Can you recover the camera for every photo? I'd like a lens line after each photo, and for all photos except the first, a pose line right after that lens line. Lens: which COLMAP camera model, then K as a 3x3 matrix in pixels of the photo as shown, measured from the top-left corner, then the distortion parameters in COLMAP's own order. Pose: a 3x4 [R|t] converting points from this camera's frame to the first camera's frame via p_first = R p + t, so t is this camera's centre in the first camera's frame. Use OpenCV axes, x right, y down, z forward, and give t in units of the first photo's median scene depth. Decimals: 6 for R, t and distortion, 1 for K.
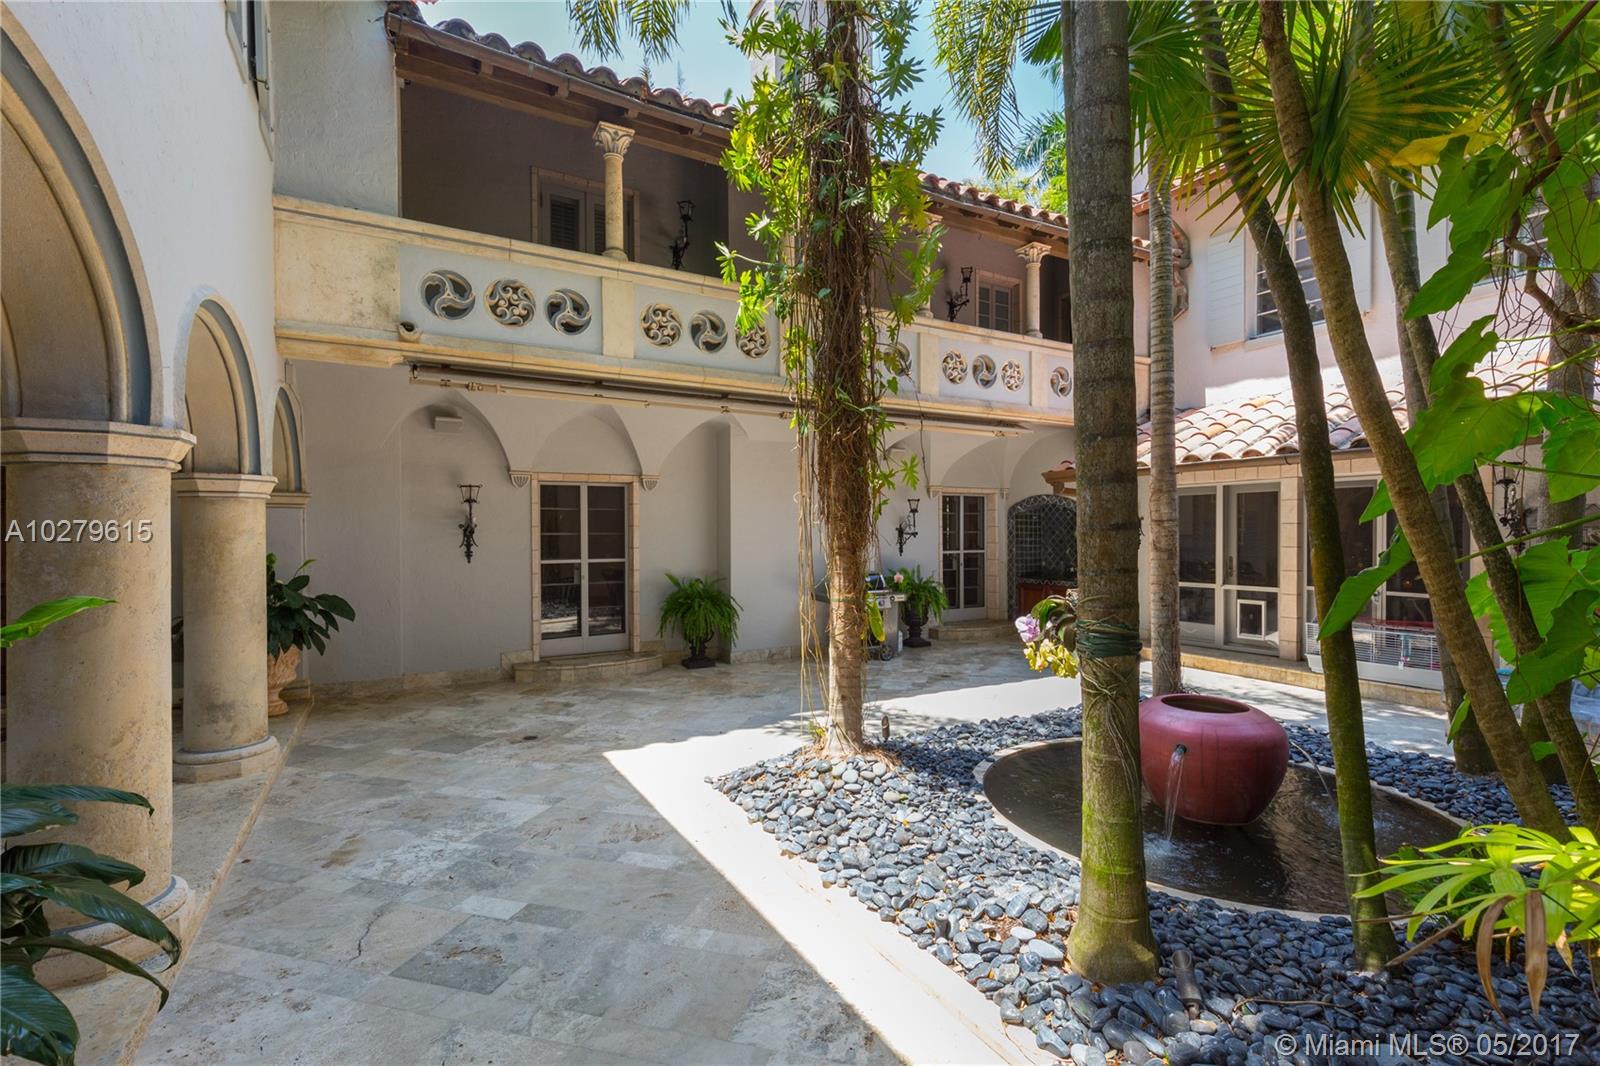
lens RADIAL K [[724.6, 0, 803.3], [0, 724.6, 538.1], [0, 0, 1]] dist [0.006918, -0.000252]
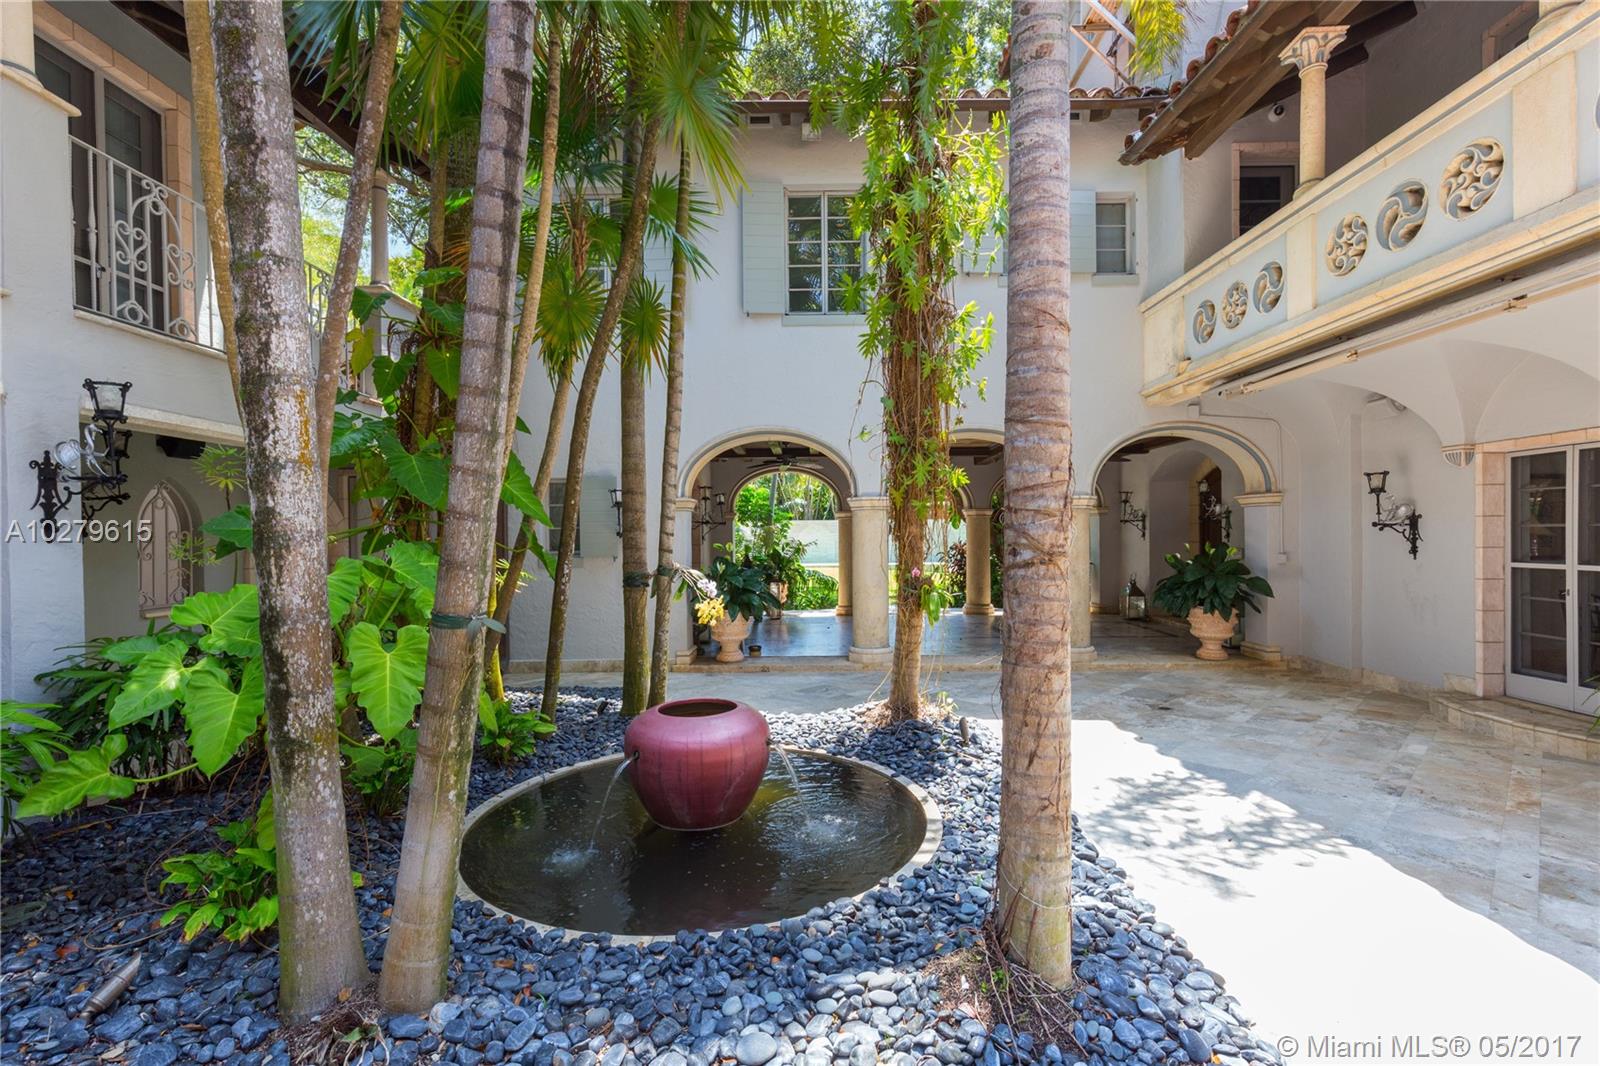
lens RADIAL K [[724.6, 0, 803.3], [0, 724.6, 538.1], [0, 0, 1]] dist [0.006918, -0.000252]
pose [[-0.501615, 0.013179, -0.864990, 0.760083], [0.001347, 0.999895, 0.014453, -0.006200], [0.865090, 0.006085, -0.501580, 0.930169]]
